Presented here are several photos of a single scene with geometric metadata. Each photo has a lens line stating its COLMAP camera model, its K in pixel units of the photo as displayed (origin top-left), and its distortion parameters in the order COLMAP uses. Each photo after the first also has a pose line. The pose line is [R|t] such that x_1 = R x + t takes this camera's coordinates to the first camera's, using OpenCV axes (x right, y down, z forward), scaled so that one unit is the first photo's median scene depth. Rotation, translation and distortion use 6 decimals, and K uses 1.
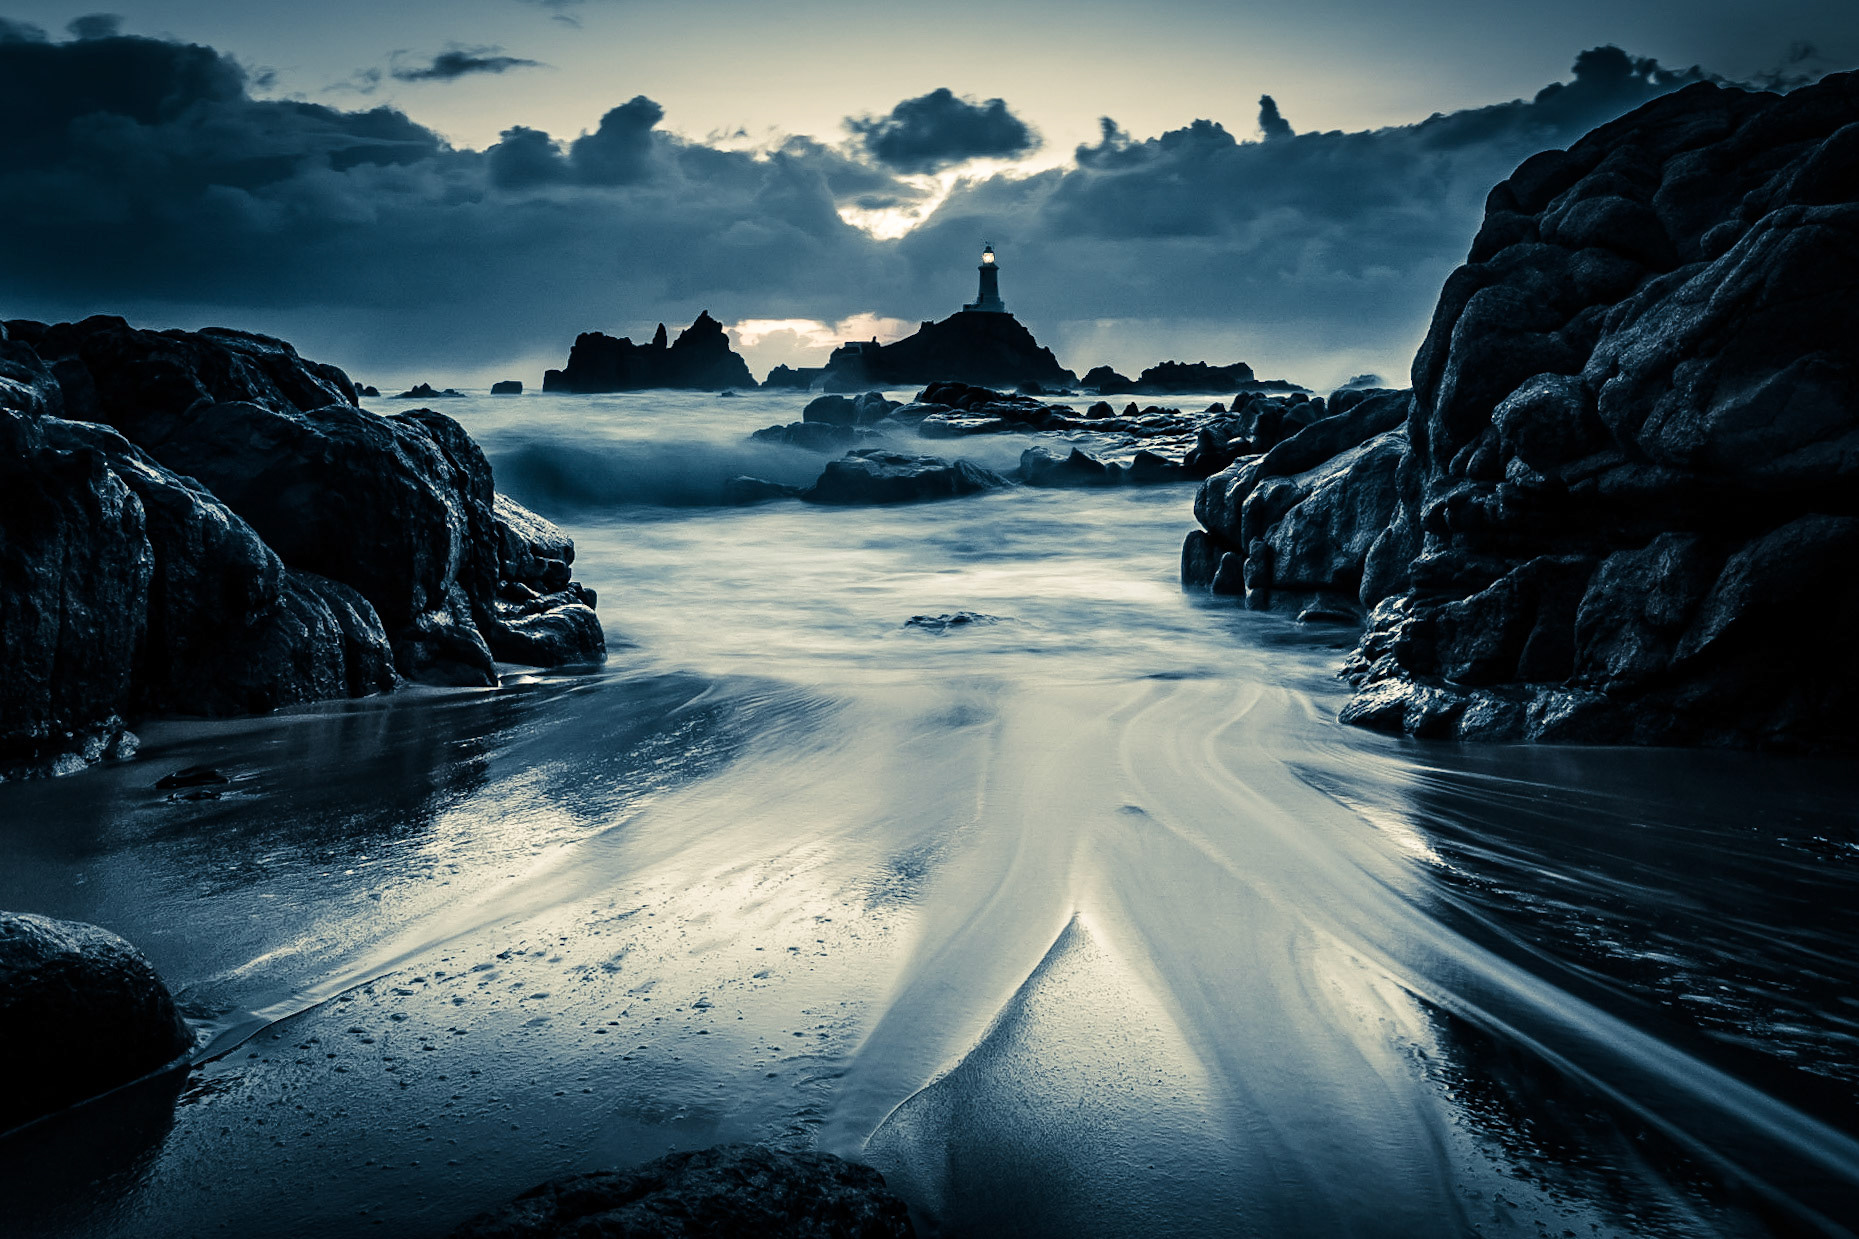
lens RADIAL K [[2558.7, 0, 929.5], [0, 2558.7, 619.5], [0, 0, 1]] dist [0.008624, 0.046183]
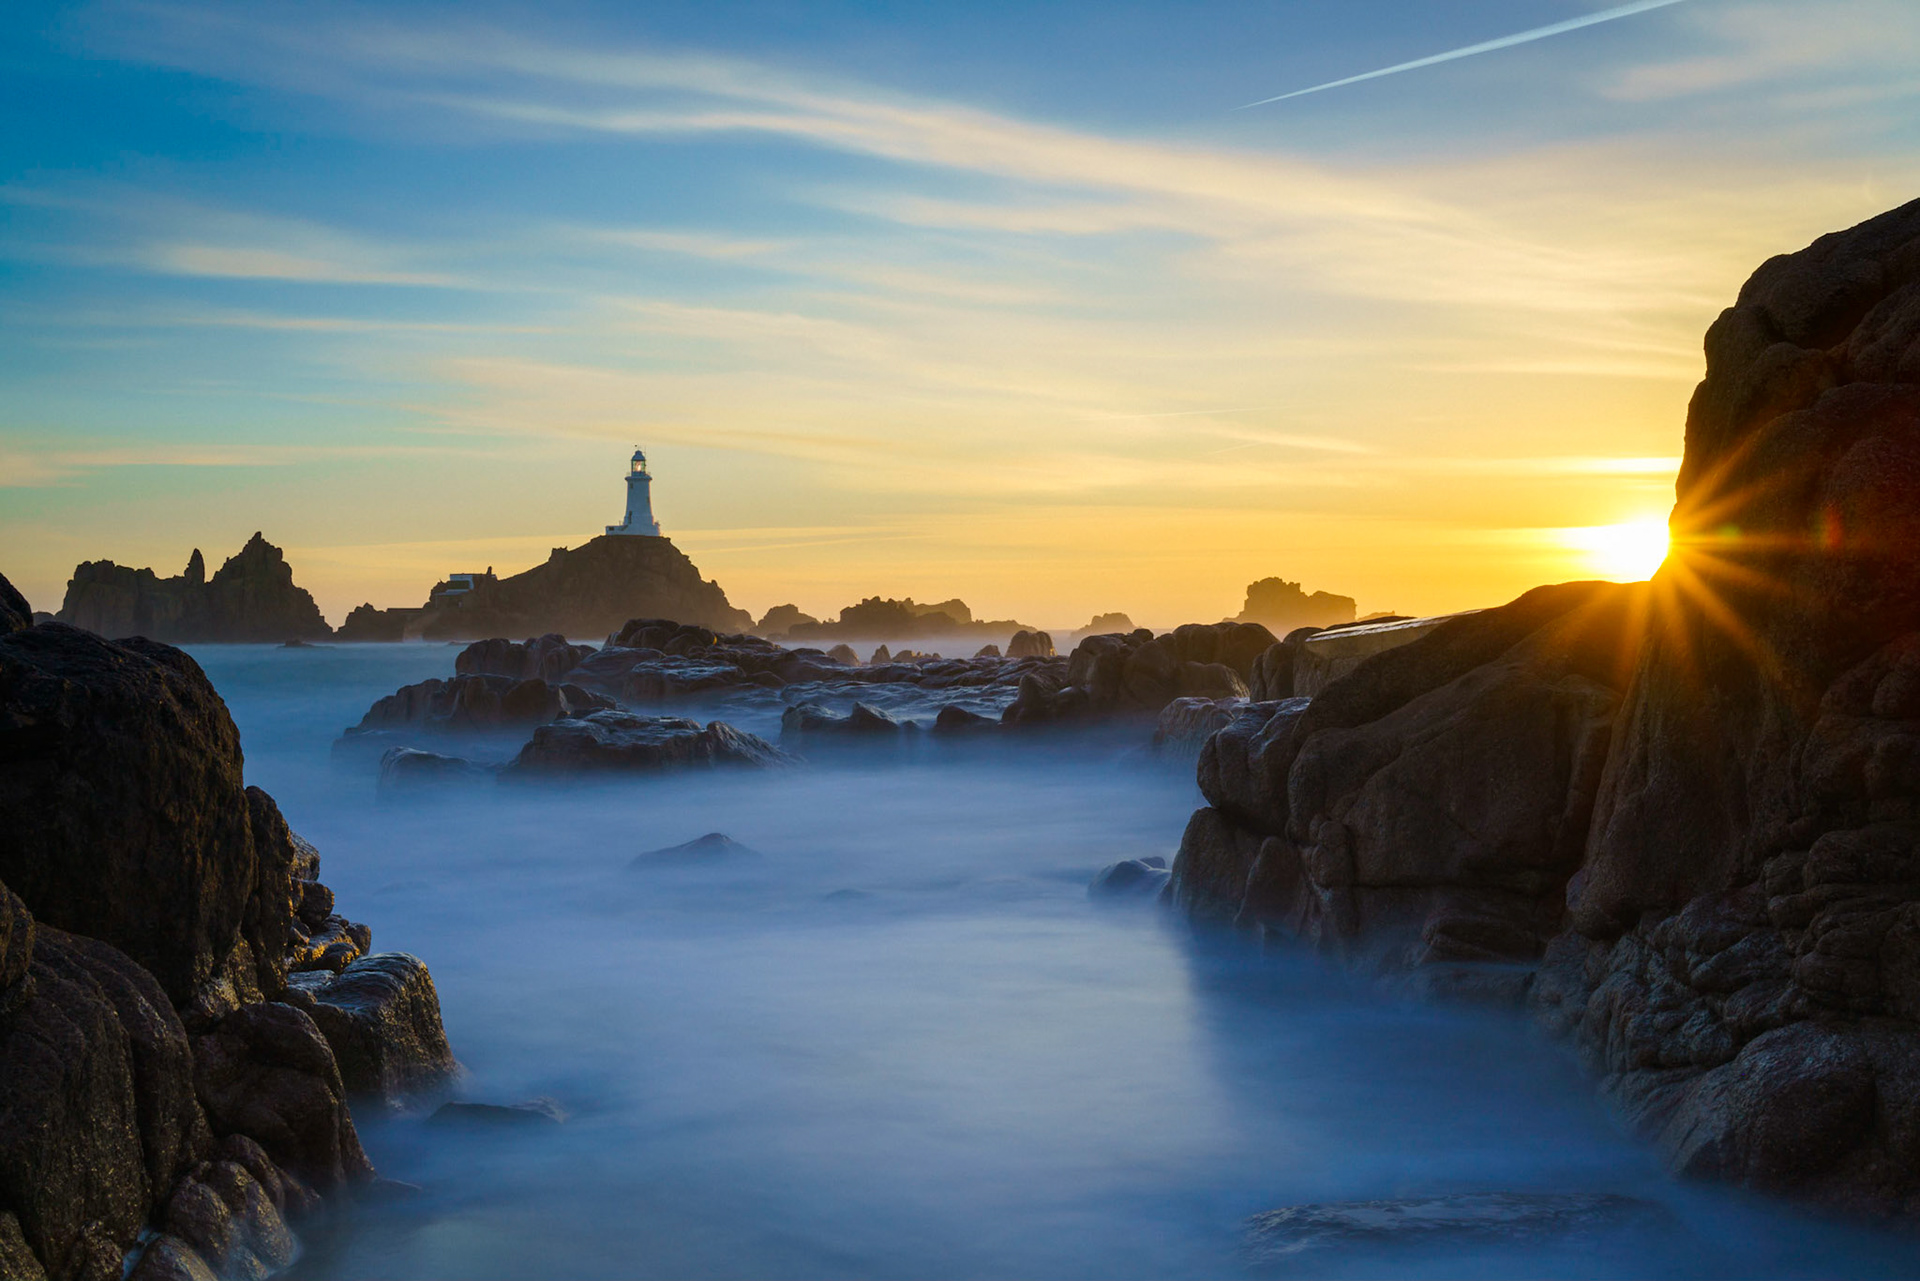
lens RADIAL K [[2642.6, 0, 960.0], [0, 2642.6, 640.5], [0, 0, 1]] dist [0.008624, 0.046183]
pose [[0.956131, -0.007010, 0.292855, -0.138478], [0.035903, 0.994981, -0.093401, -0.011813], [-0.290730, 0.099818, 0.951584, 0.248314]]
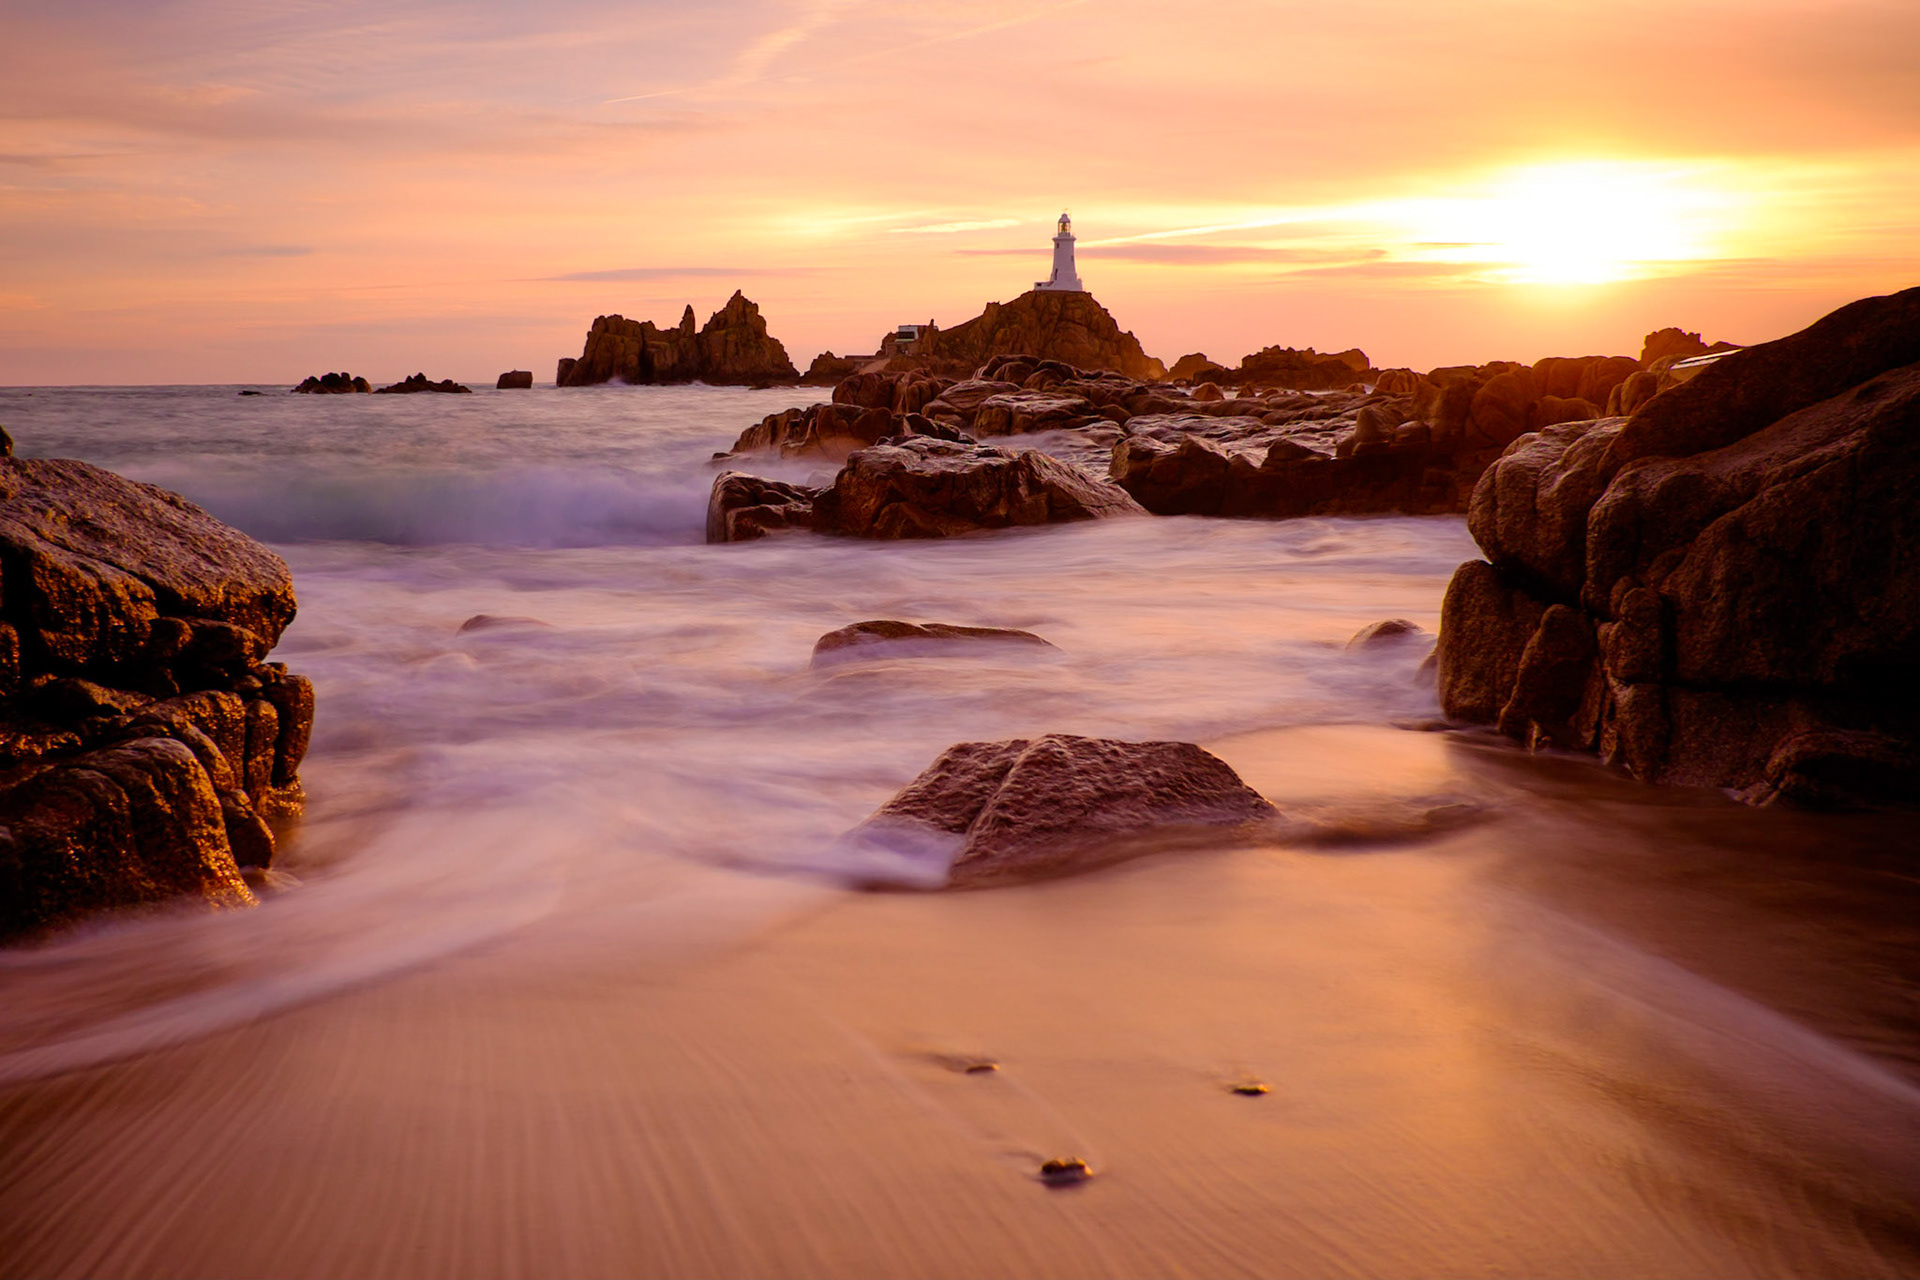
lens RADIAL K [[1638.2, 0, 986.9], [0, 1638.2, 610.1], [0, 0, 1]] dist [-0.036805, 0.009305]
pose [[0.999913, 0.003084, -0.012804, 0.005256], [-0.002897, 0.999889, 0.014636, -0.023084], [0.012848, -0.014597, 0.999811, 0.517408]]
